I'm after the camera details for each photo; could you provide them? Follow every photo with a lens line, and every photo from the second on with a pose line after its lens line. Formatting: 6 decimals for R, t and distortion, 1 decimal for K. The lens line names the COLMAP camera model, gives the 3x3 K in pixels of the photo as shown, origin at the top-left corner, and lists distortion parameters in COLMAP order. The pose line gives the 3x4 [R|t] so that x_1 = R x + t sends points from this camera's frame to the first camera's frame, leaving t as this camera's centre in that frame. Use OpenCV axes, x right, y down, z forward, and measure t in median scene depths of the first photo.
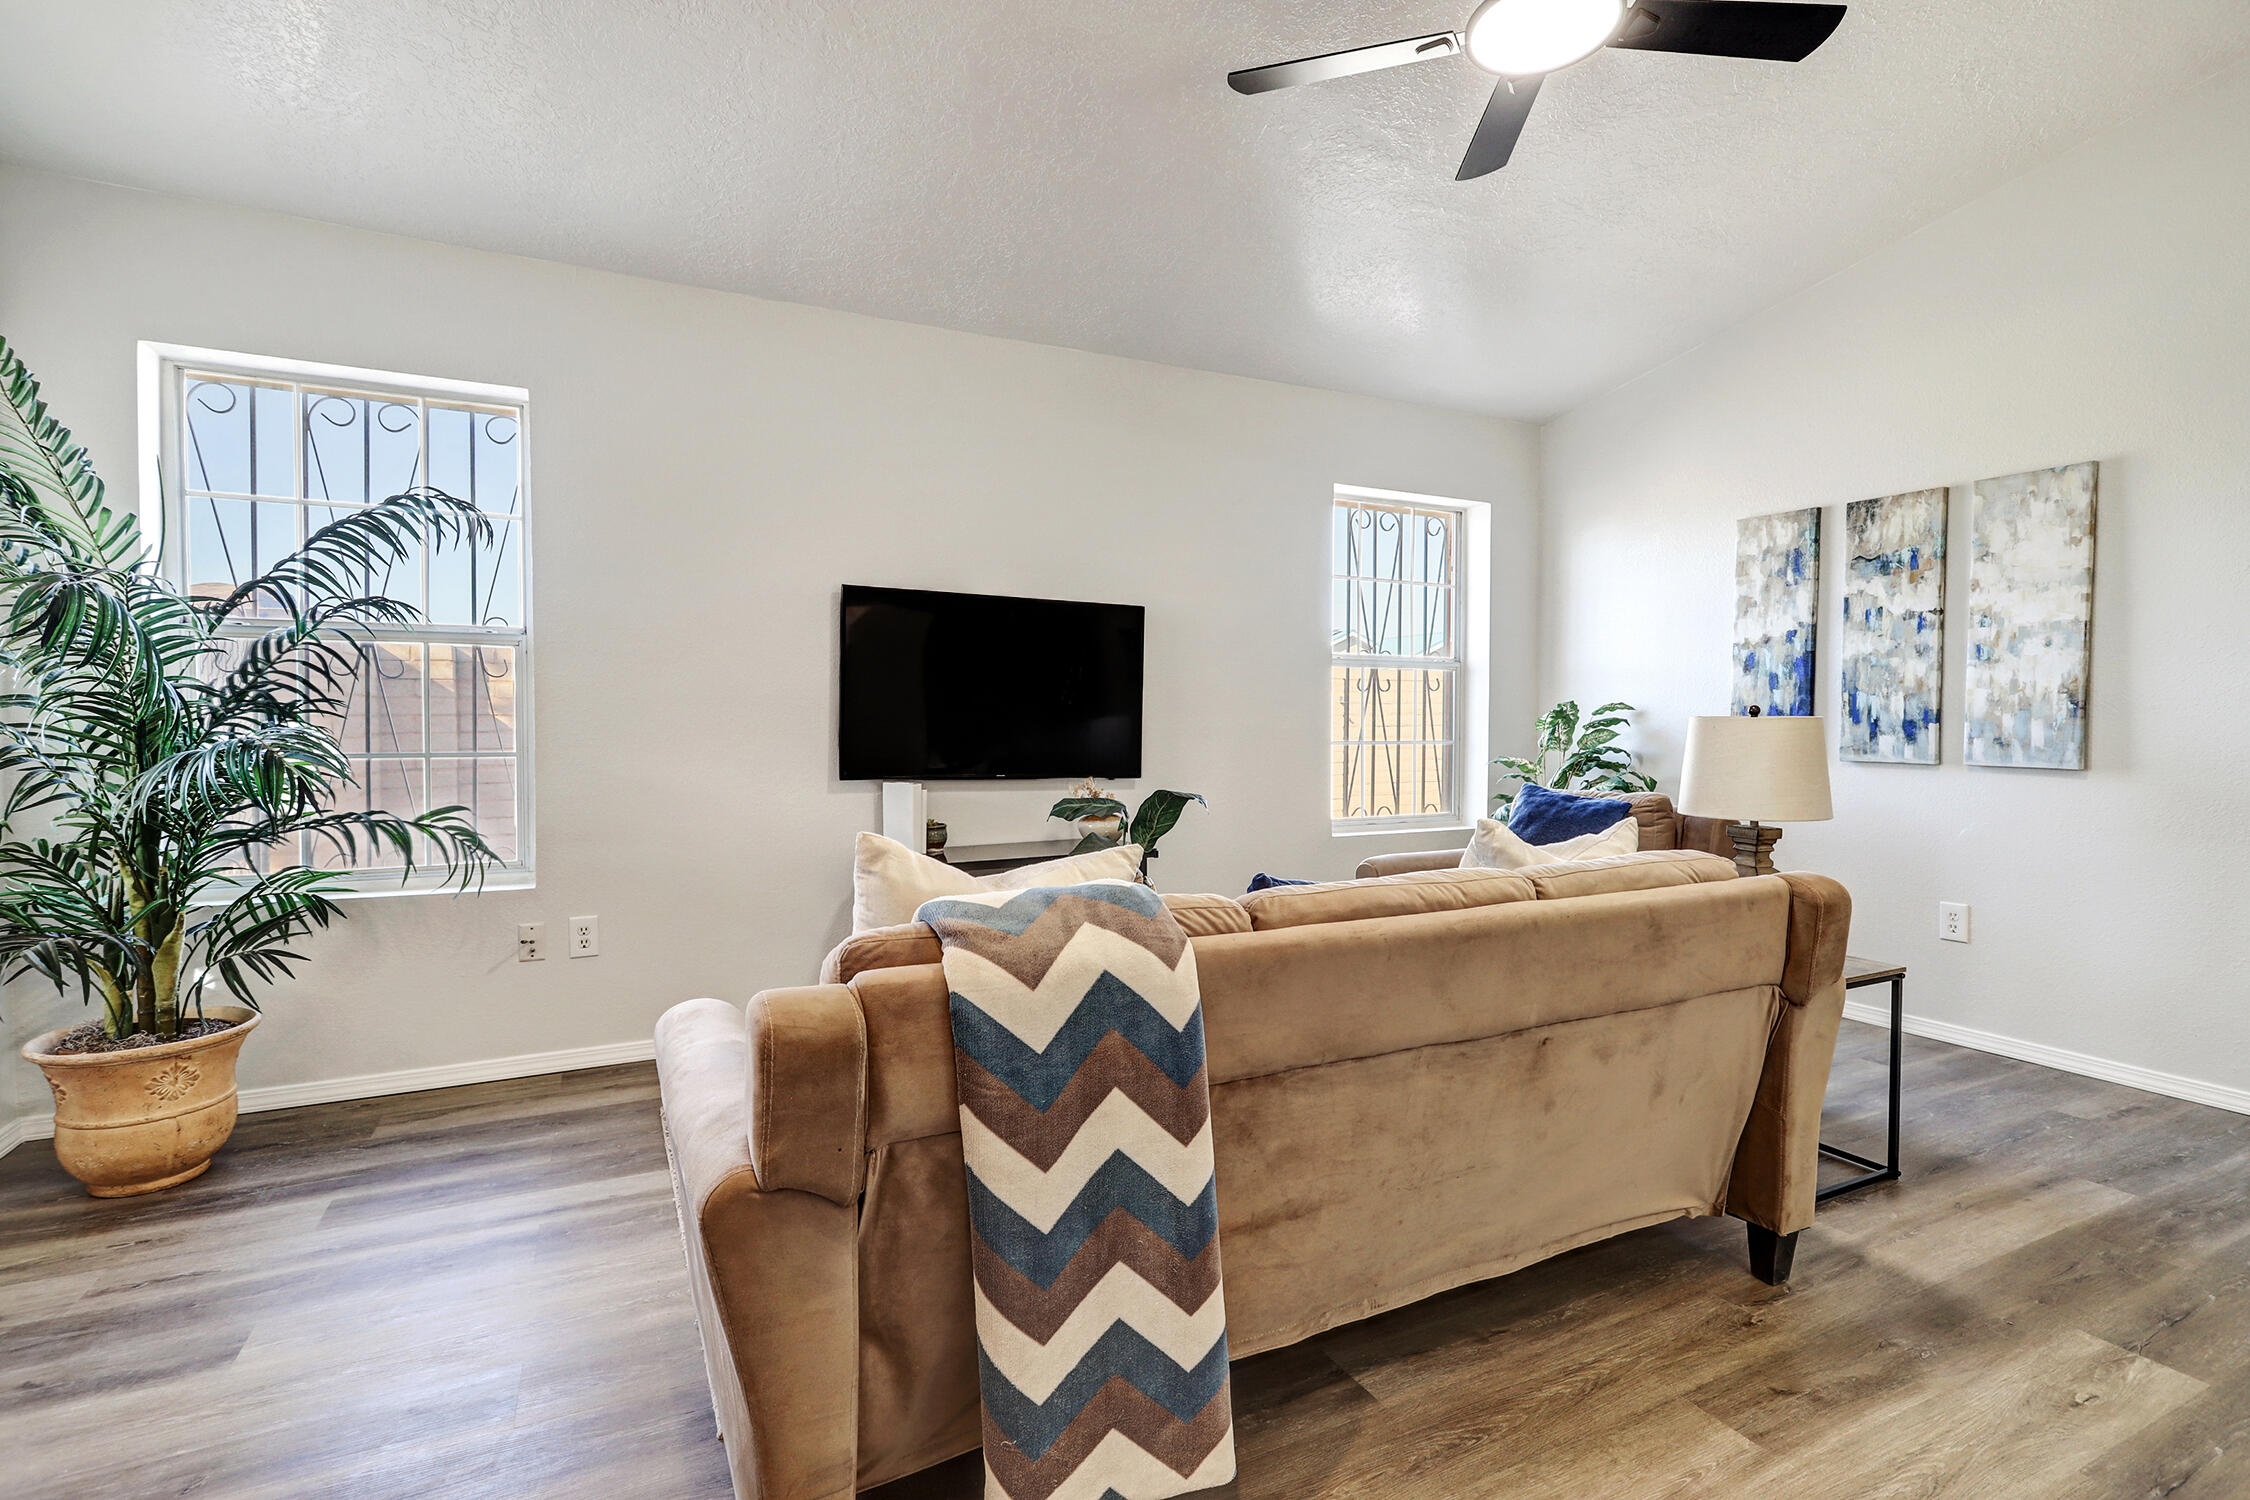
lens RADIAL K [[1067.6, 0, 1106.5], [0, 1067.6, 736.1], [0, 0, 1]] dist [0.006697, 0.000838]
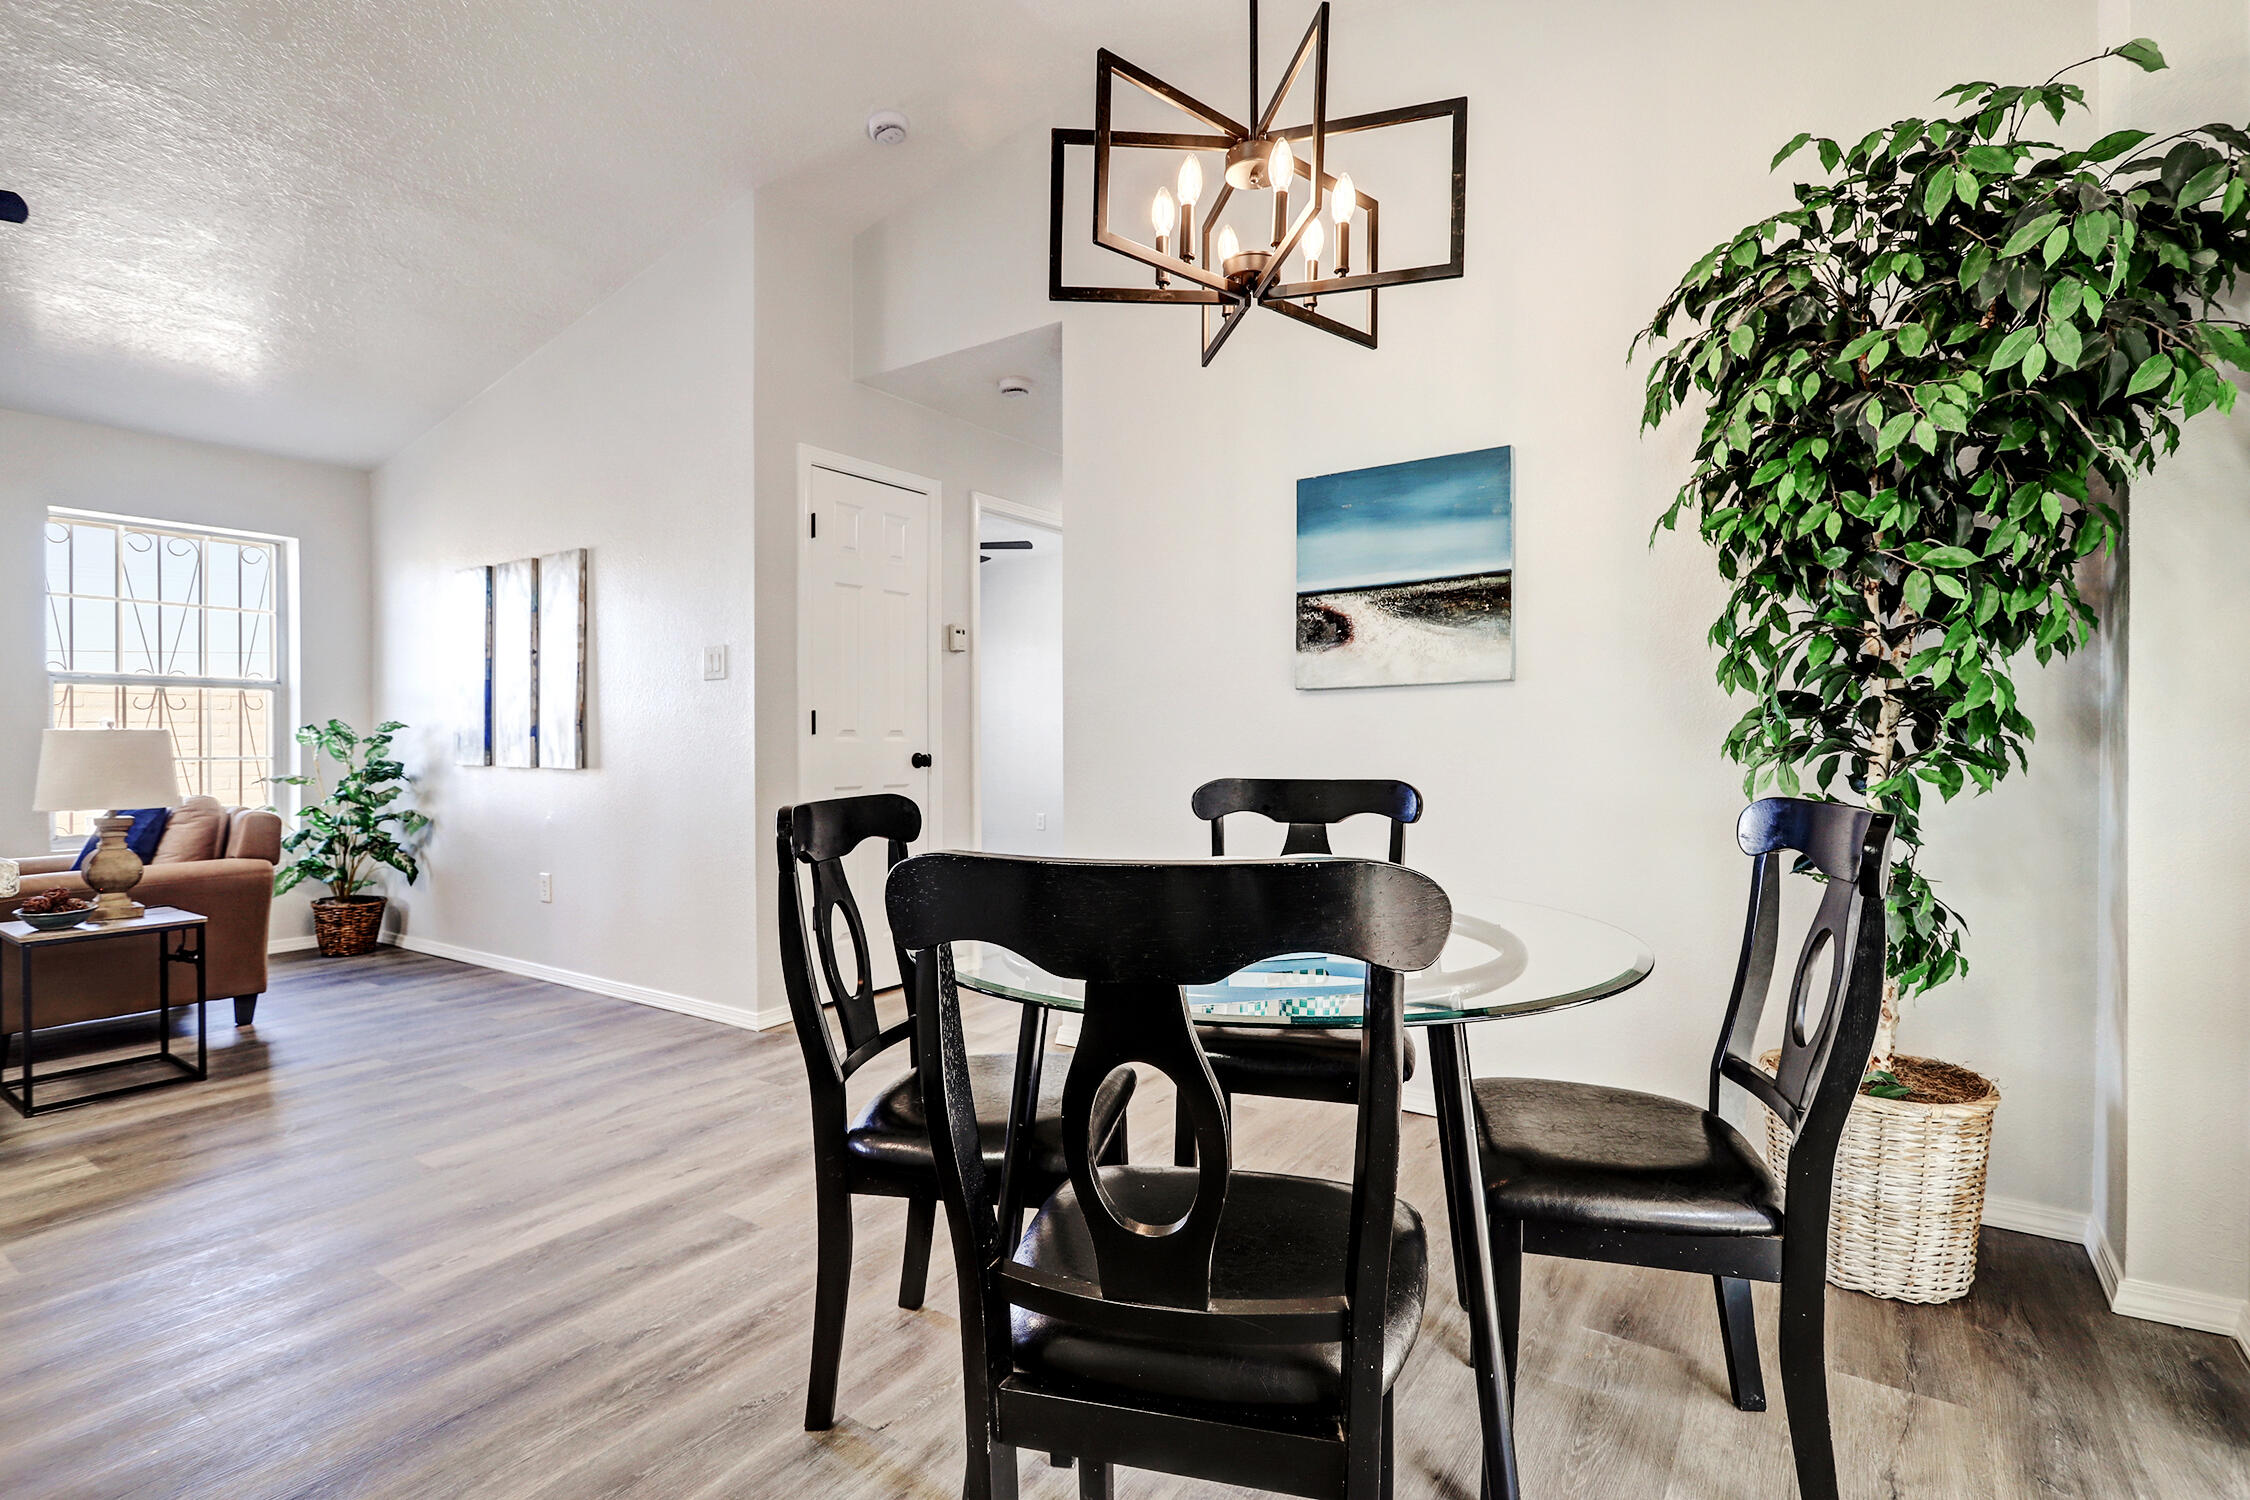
lens RADIAL K [[1067.6, 0, 1175.7], [0, 1067.6, 762.2], [0, 0, 1]] dist [0.006697, 0.000838]
pose [[0.860247, -0.009180, 0.509796, 1.181371], [0.029392, 0.999068, -0.031606, 0.132847], [-0.509030, 0.042173, 0.859715, -0.731901]]
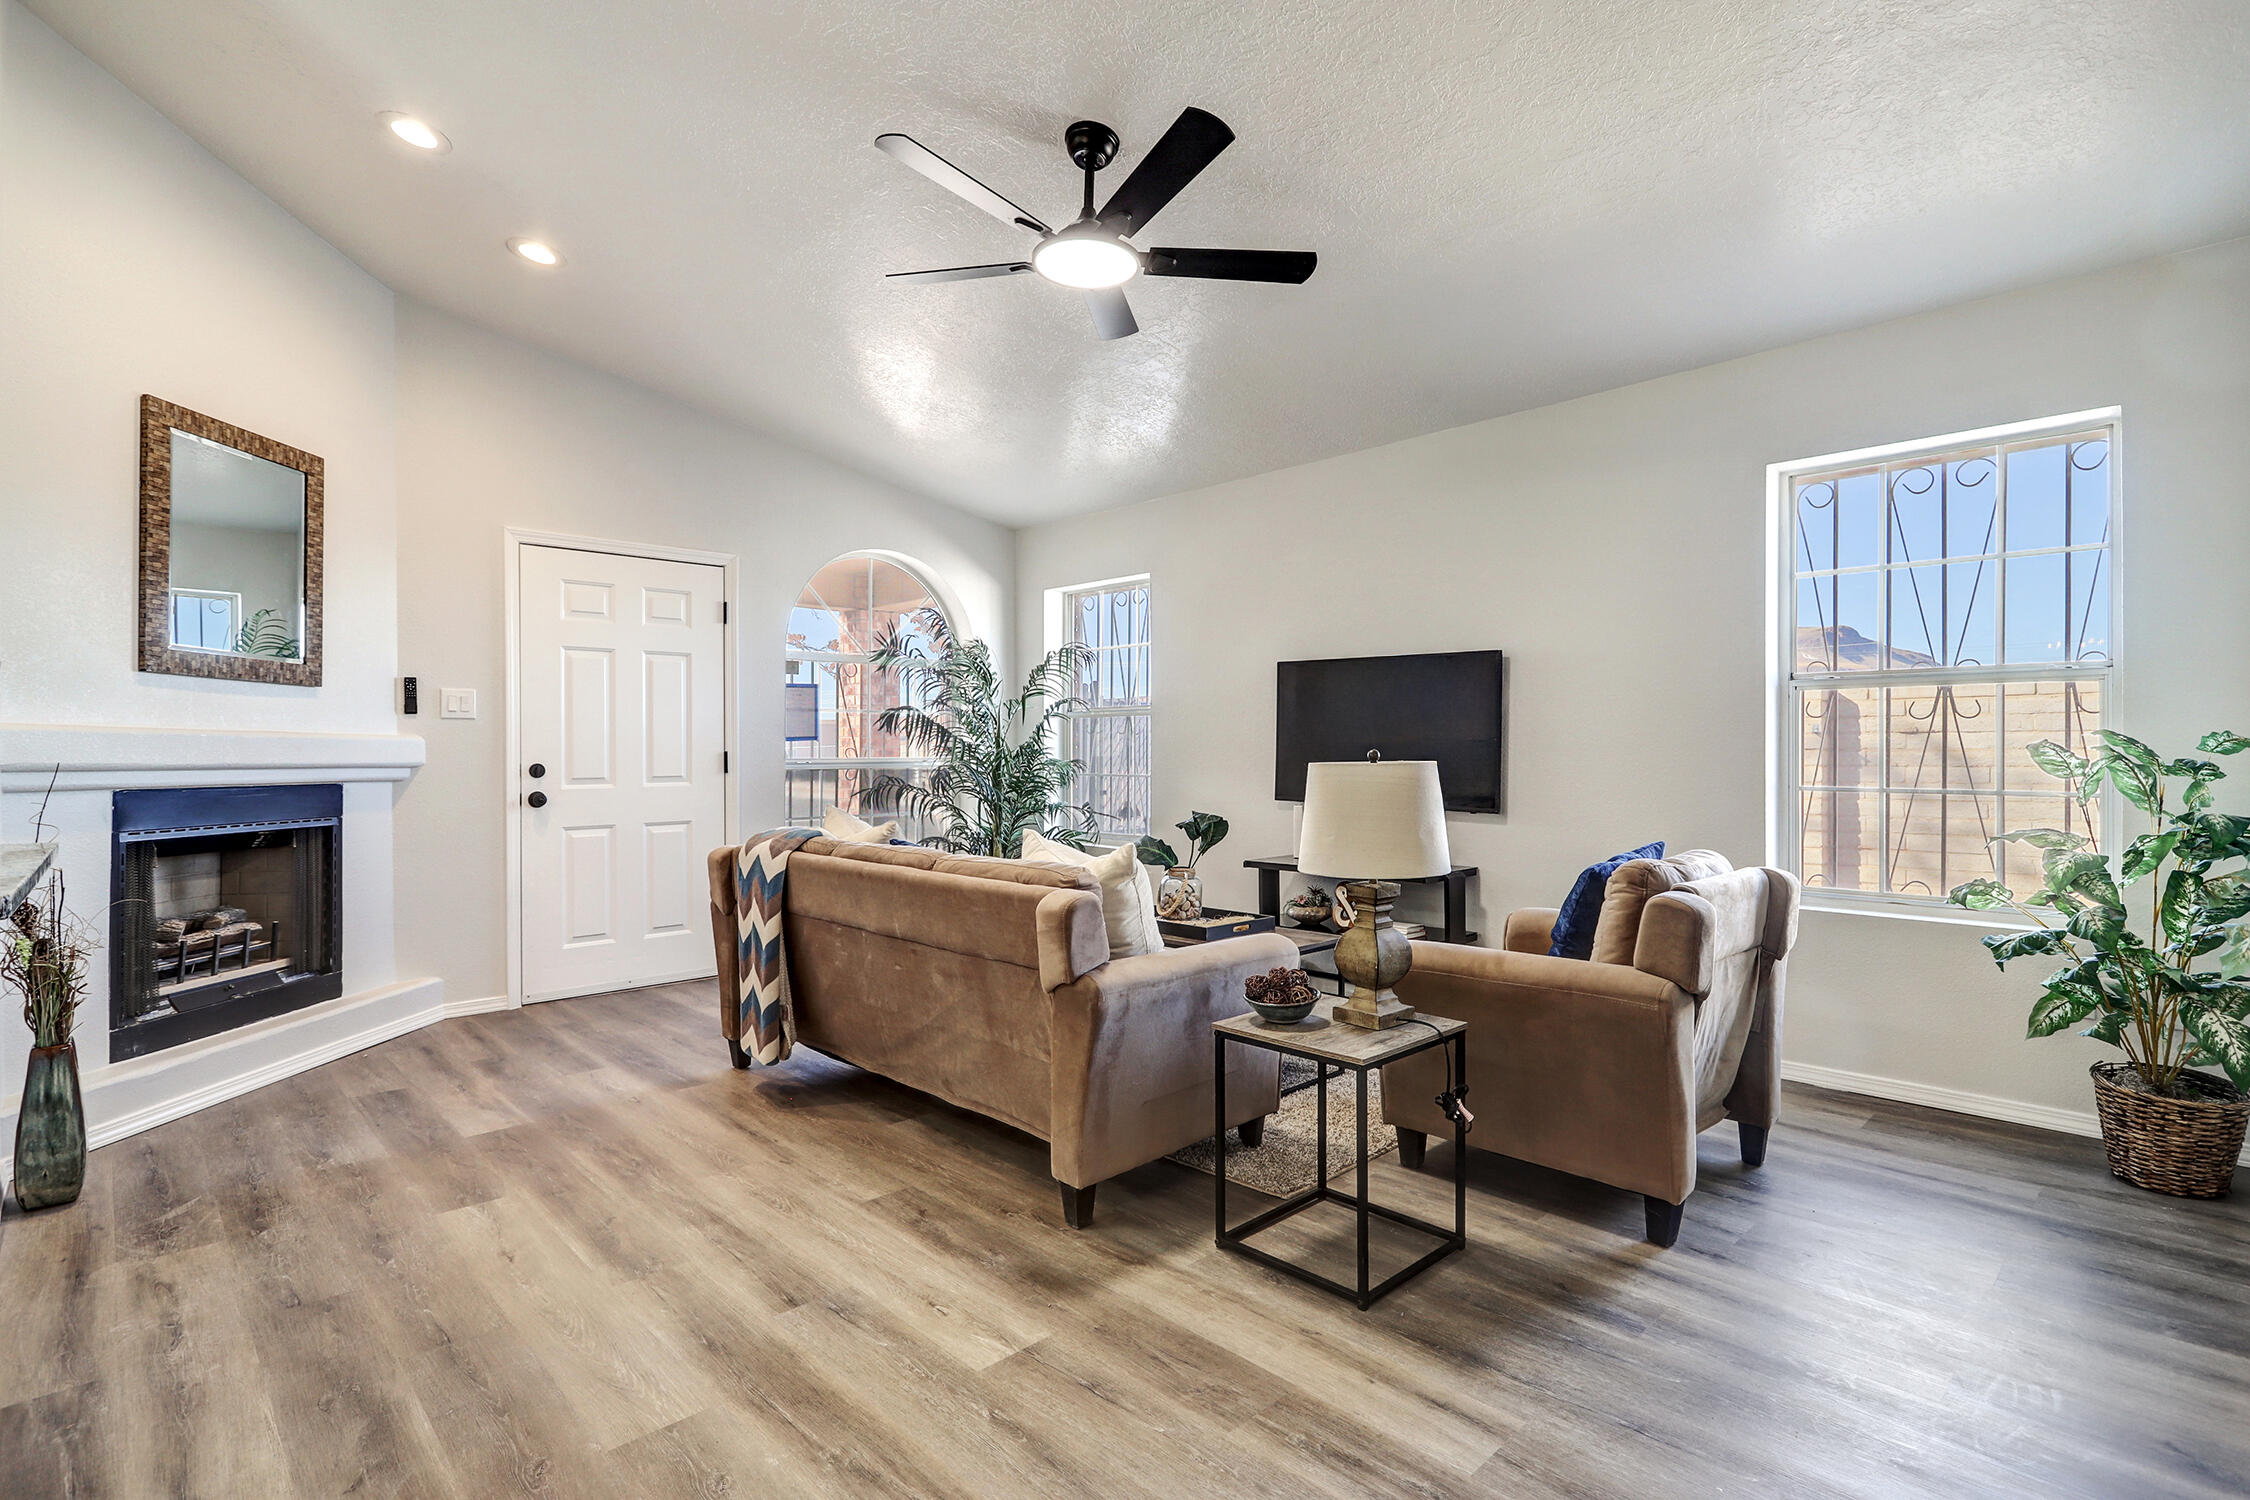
lens RADIAL K [[1067.6, 0, 1120.0], [0, 1067.6, 755.9], [0, 0, 1]] dist [0.006697, 0.000838]
pose [[0.291508, -0.007600, -0.956538, 1.579059], [-0.037485, 0.999110, -0.019361, 0.021365], [0.955834, 0.041500, 0.290963, 0.625027]]
